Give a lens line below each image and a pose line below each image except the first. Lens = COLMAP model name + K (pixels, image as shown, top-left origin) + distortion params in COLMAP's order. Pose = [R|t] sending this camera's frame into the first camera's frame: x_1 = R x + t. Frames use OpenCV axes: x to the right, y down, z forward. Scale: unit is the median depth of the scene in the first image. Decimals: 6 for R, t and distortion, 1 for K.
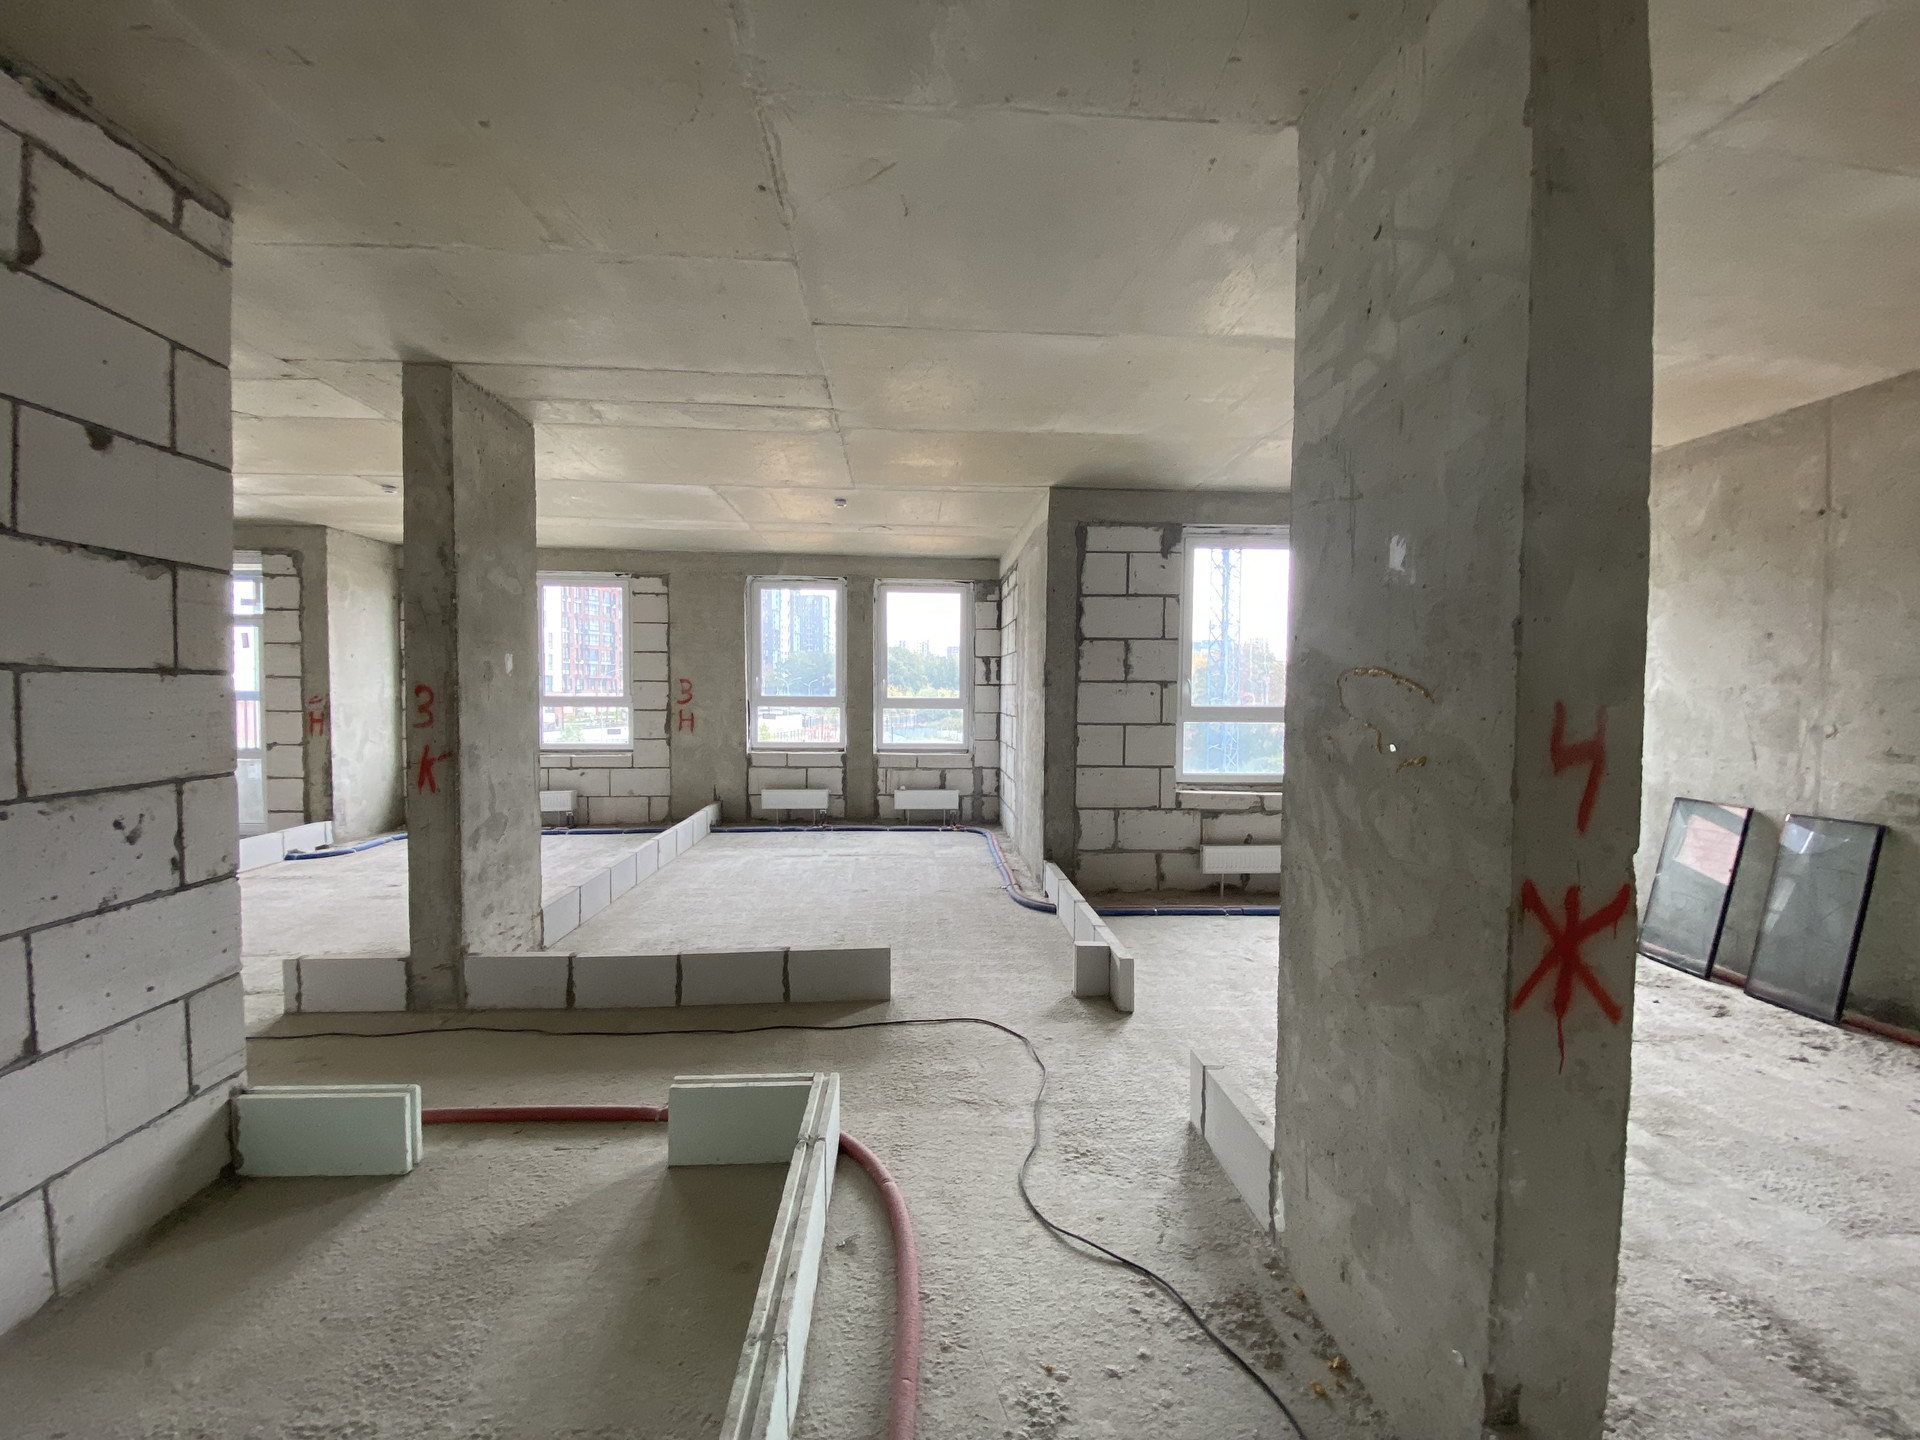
lens RADIAL K [[790.6, 0, 960.0], [0, 790.6, 720.0], [0, 0, 1]] dist [0.019382, -0.021220]
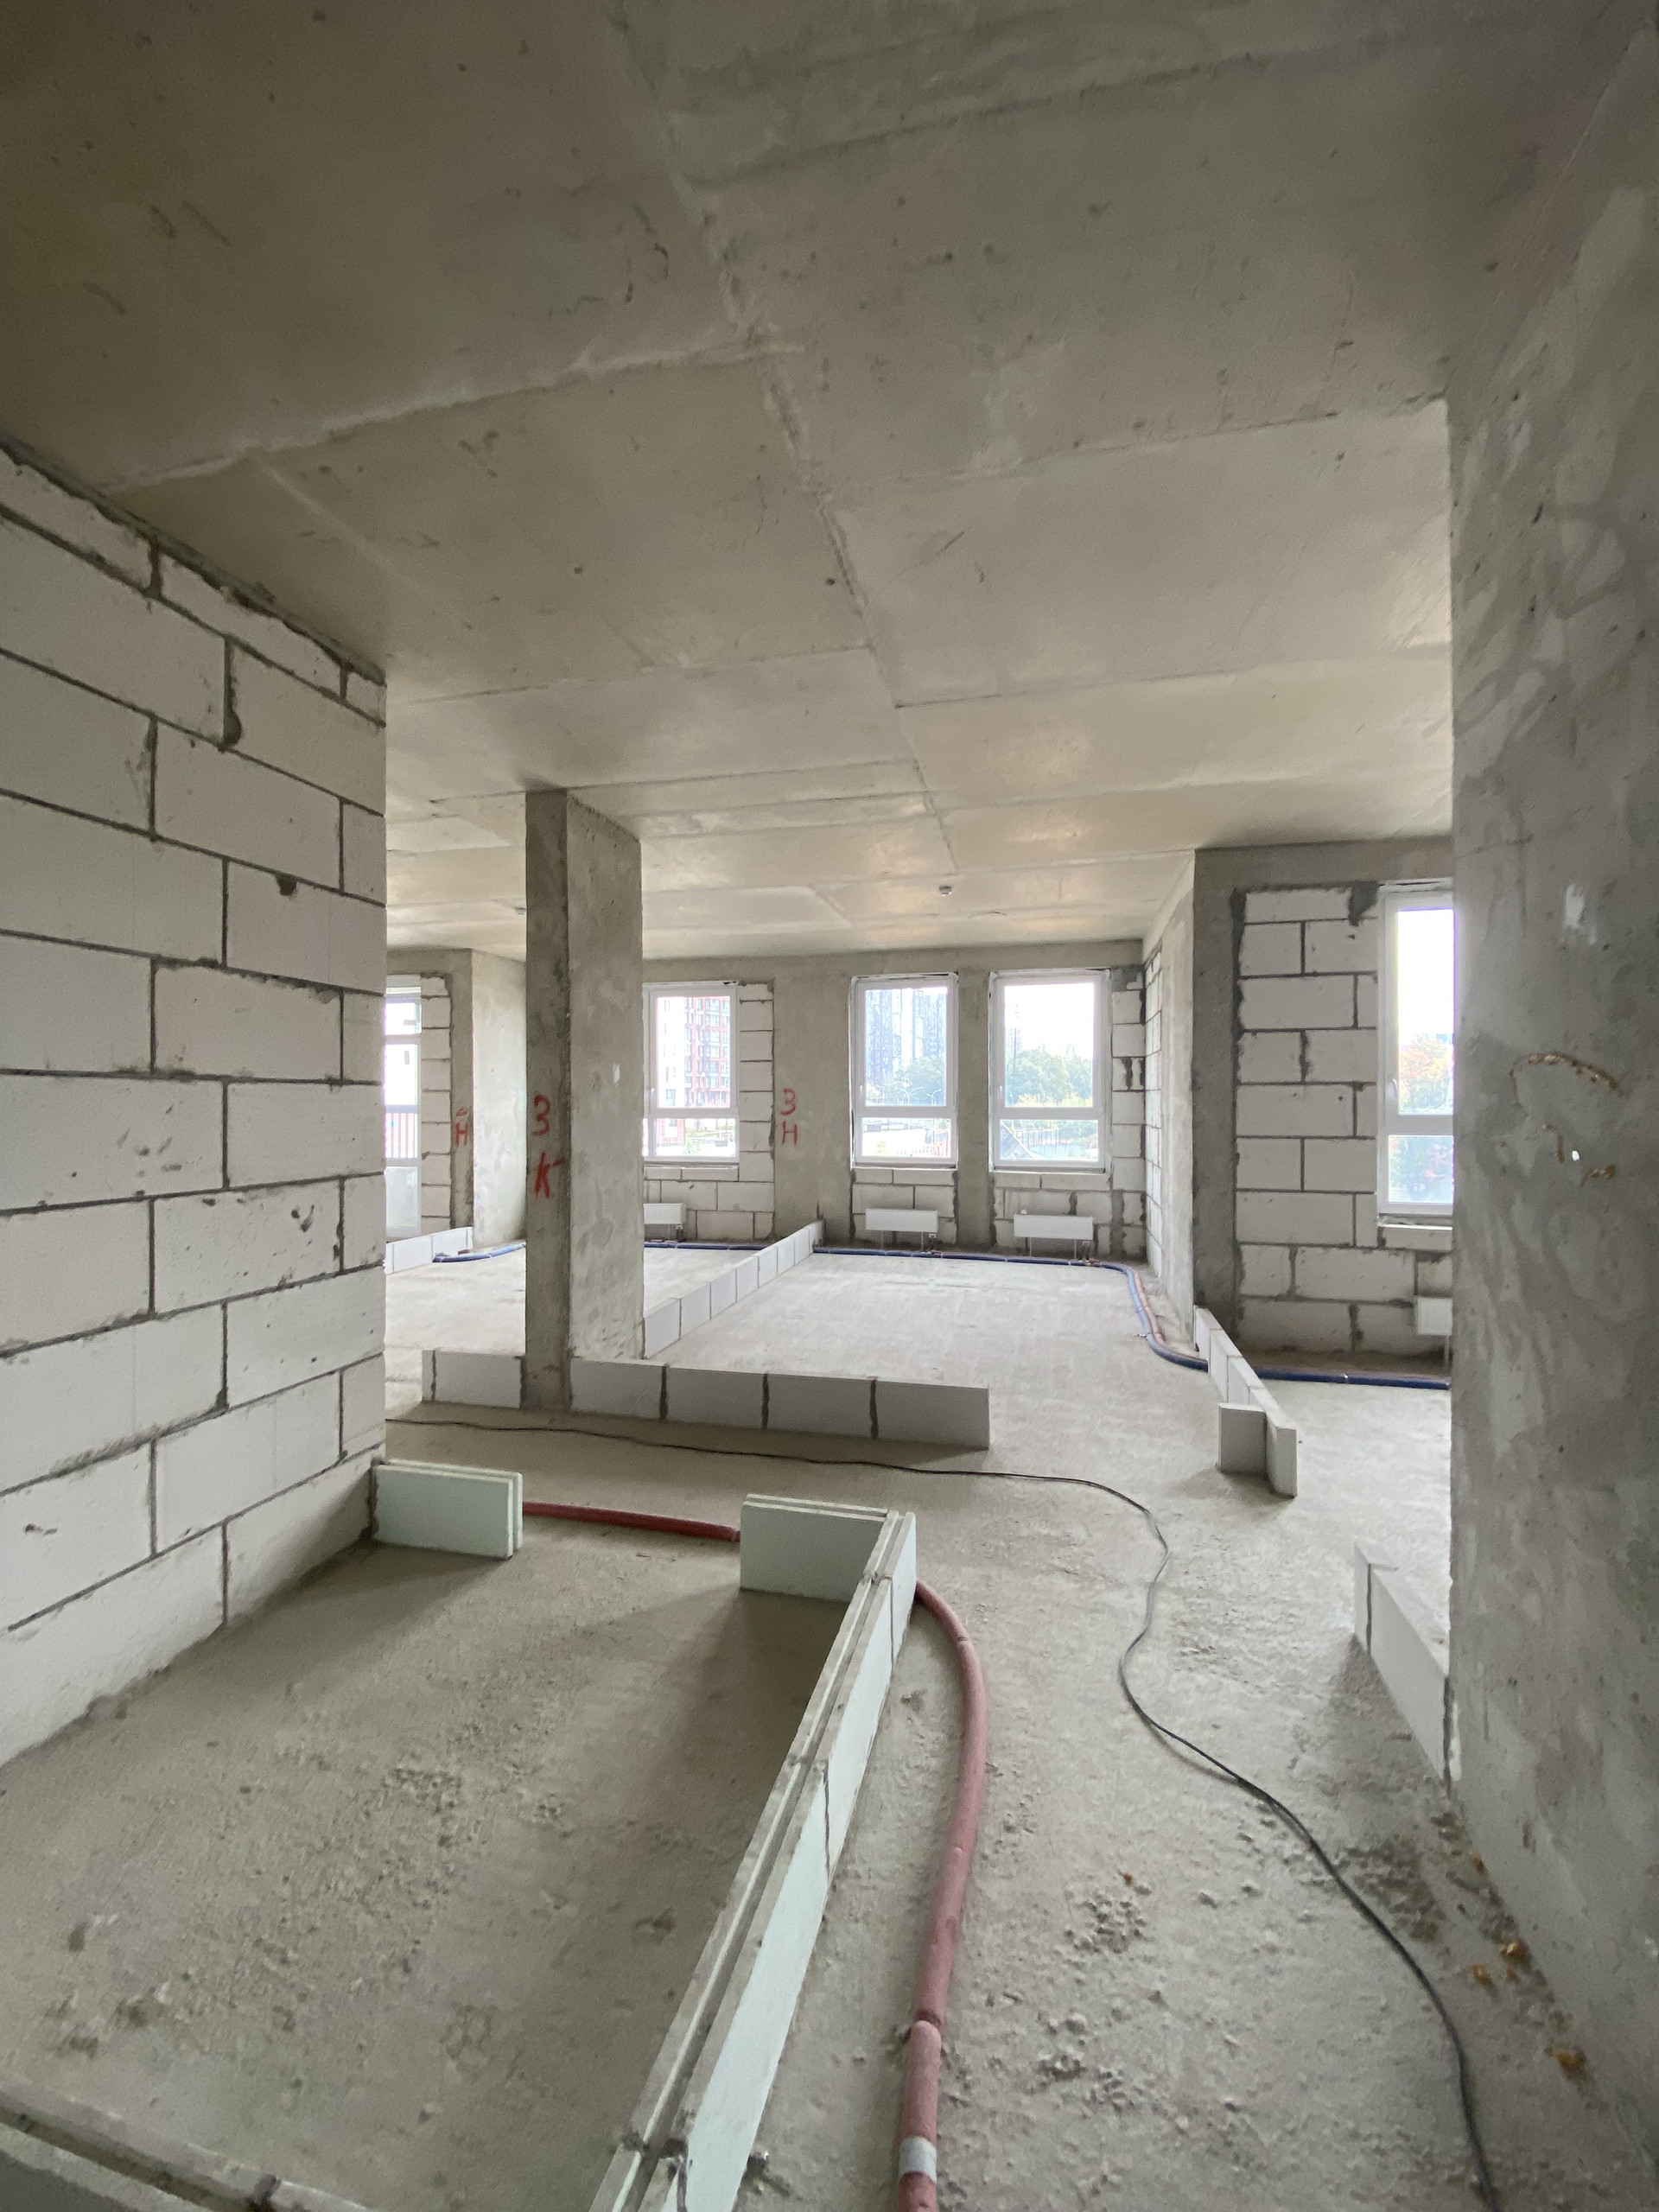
lens RADIAL K [[910.8, 0, 827.1], [0, 910.8, 1102.5], [0, 0, 1]] dist [0.019382, -0.021220]
pose [[0.953189, -0.007572, -0.302281, 0.048941], [-0.003494, 0.999344, -0.036053, 0.007643], [0.302356, 0.035421, 0.952537, -0.031813]]
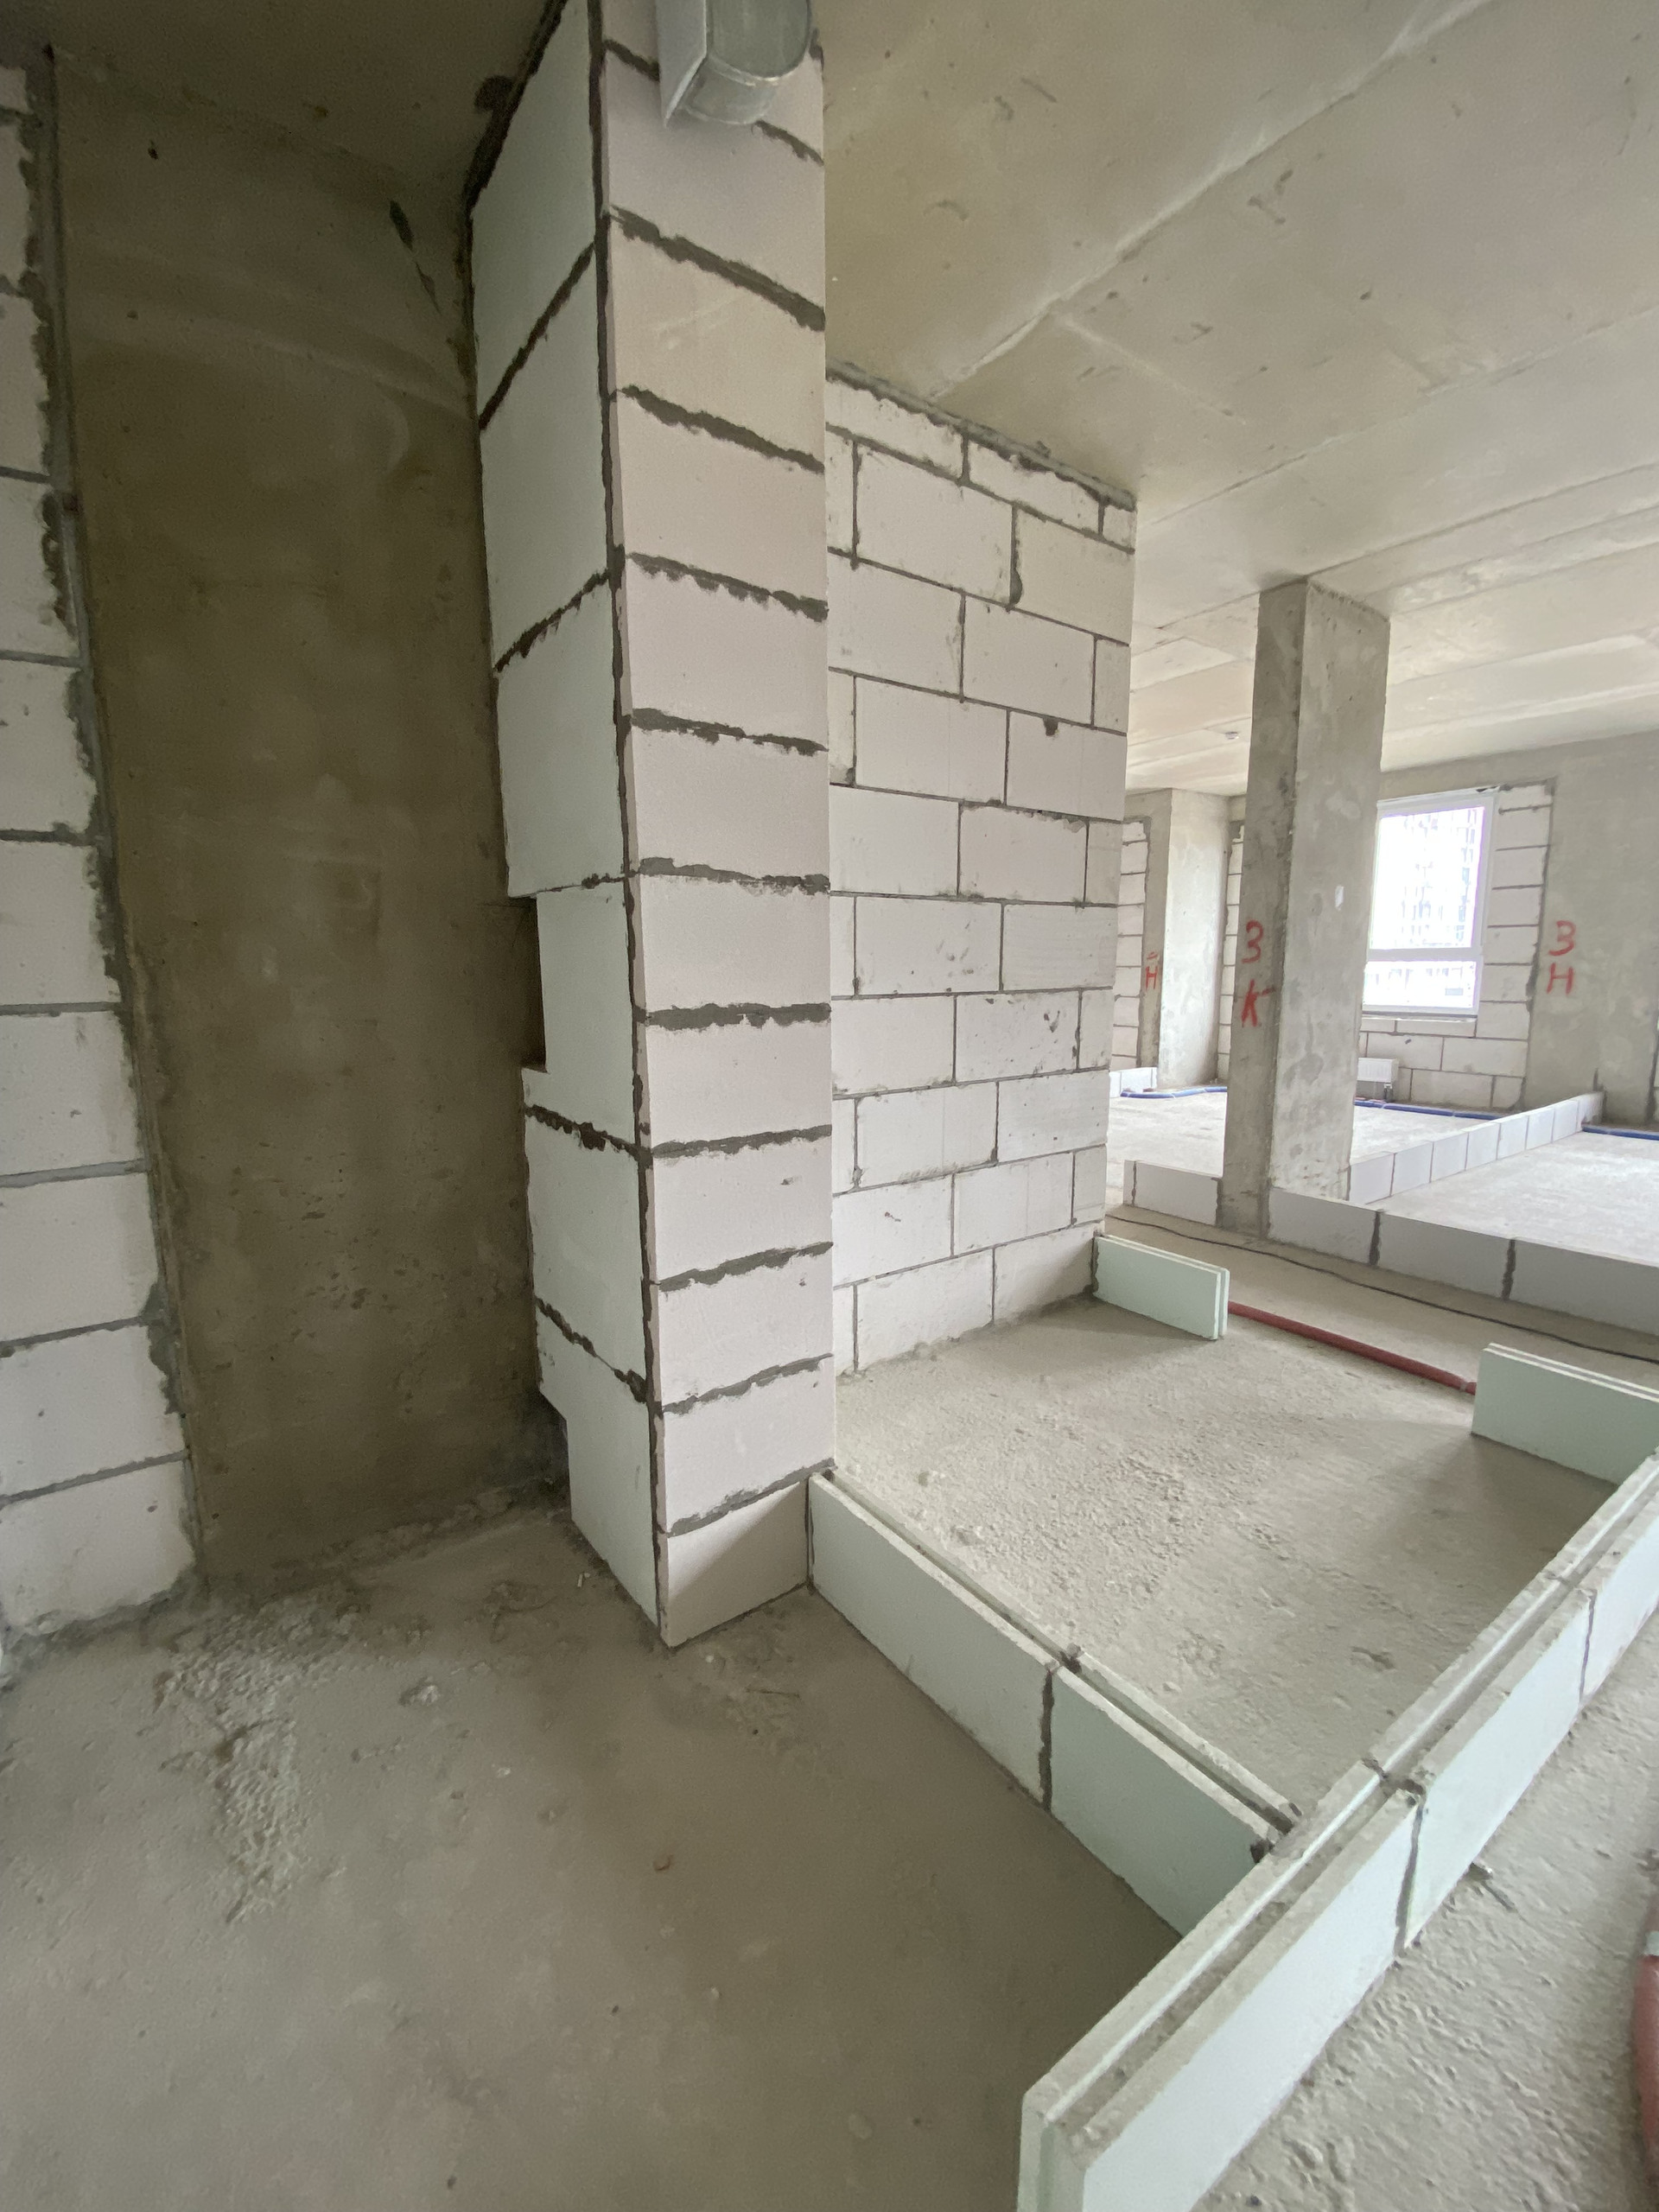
lens RADIAL K [[898.1, 0, 820.9], [0, 898.1, 1101.6], [0, 0, 1]] dist [0.034379, -0.034351]
pose [[0.522494, 0.118601, -0.844354, 0.045928], [-0.016620, 0.991507, 0.128986, 0.045127], [0.852481, -0.053361, 0.520028, -0.096619]]
